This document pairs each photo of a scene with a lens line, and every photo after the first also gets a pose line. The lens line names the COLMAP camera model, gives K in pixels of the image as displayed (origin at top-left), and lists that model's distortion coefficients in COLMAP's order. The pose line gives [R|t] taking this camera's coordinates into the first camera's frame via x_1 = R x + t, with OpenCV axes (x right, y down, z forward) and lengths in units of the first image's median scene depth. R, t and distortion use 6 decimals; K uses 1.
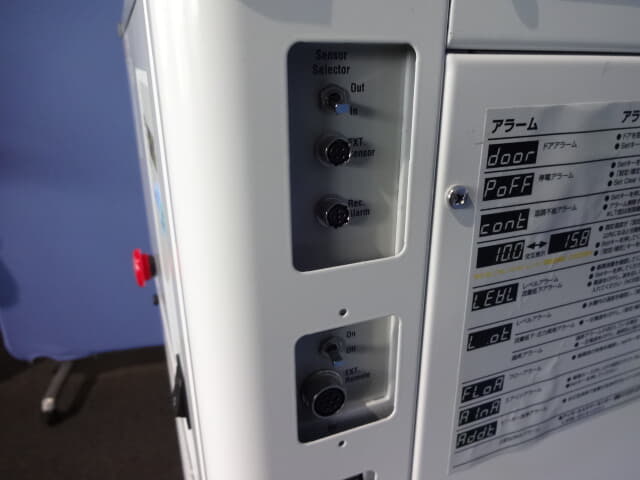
lens RADIAL K [[464.3, 0, 320.0], [0, 464.3, 240.0], [0, 0, 1]] dist [-0.030525, -0.002761]
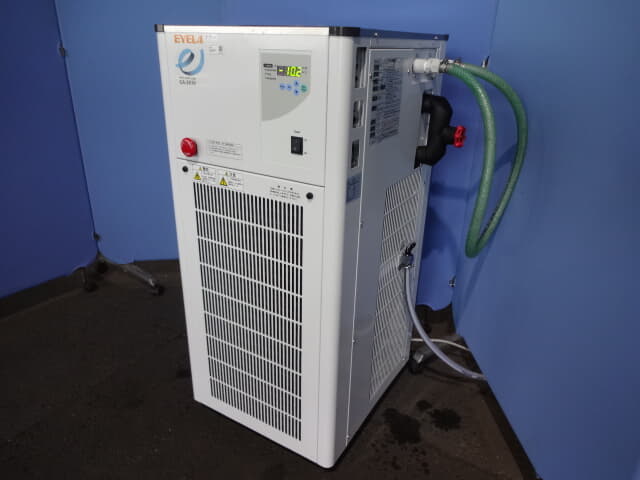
lens RADIAL K [[464.3, 0, 320.0], [0, 464.3, 240.0], [0, 0, 1]] dist [-0.030525, -0.002761]
pose [[0.797134, -0.214313, 0.564488, -3.139649], [0.177850, 0.976752, 0.119684, 0.889100], [-0.577015, 0.004990, 0.816718, -2.624865]]
